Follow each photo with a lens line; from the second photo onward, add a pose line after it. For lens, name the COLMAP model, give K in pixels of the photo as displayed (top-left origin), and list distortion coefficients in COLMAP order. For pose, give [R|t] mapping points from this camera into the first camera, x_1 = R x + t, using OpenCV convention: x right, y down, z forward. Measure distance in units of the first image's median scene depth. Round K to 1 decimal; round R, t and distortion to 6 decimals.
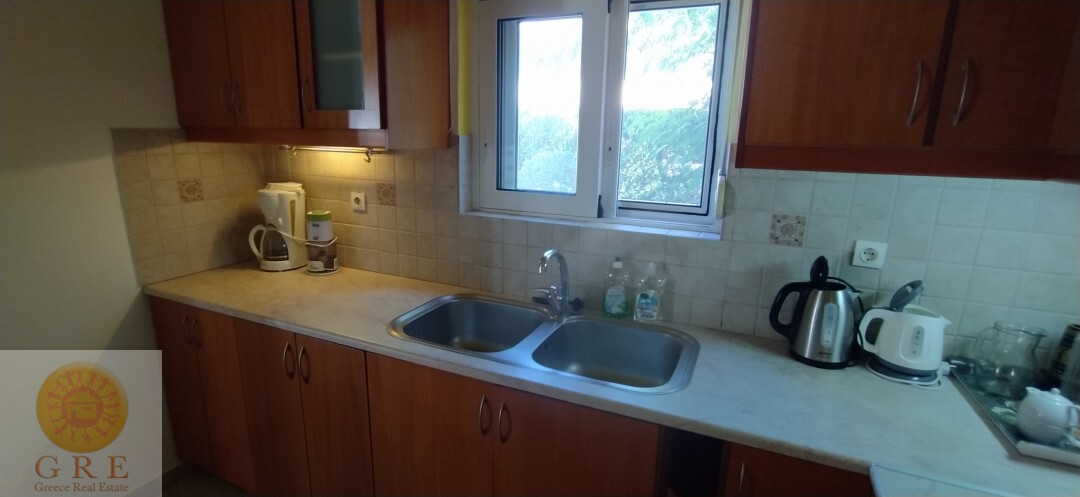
lens RADIAL K [[492.4, 0, 544.0], [0, 492.4, 247.5], [0, 0, 1]] dist [-0.018279, 0.004819]
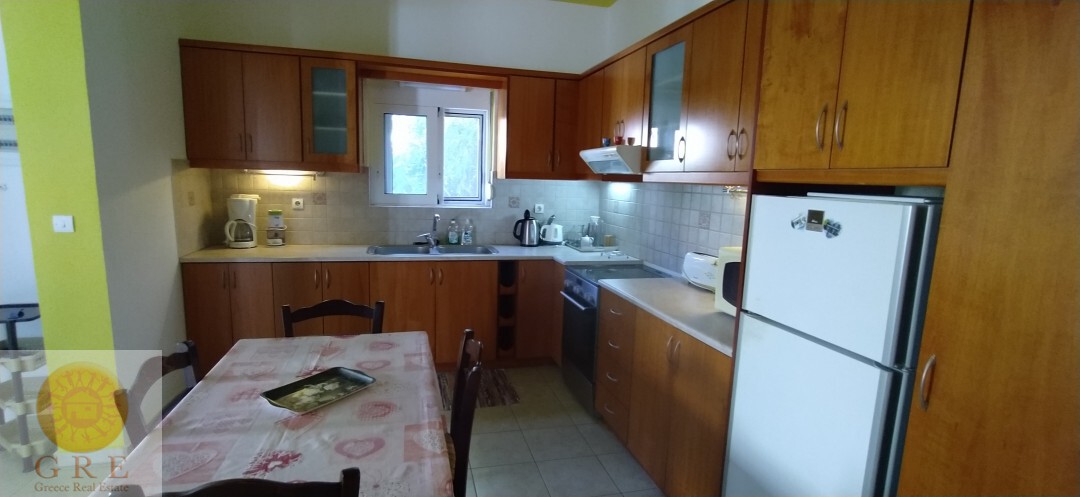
lens RADIAL K [[492.4, 0, 538.0], [0, 492.4, 248.7], [0, 0, 1]] dist [-0.018279, 0.004819]
pose [[0.779187, -0.085630, 0.620915, -1.013854], [0.130130, 0.991140, -0.026614, 0.278262], [-0.613135, 0.101537, 0.783426, -1.092221]]
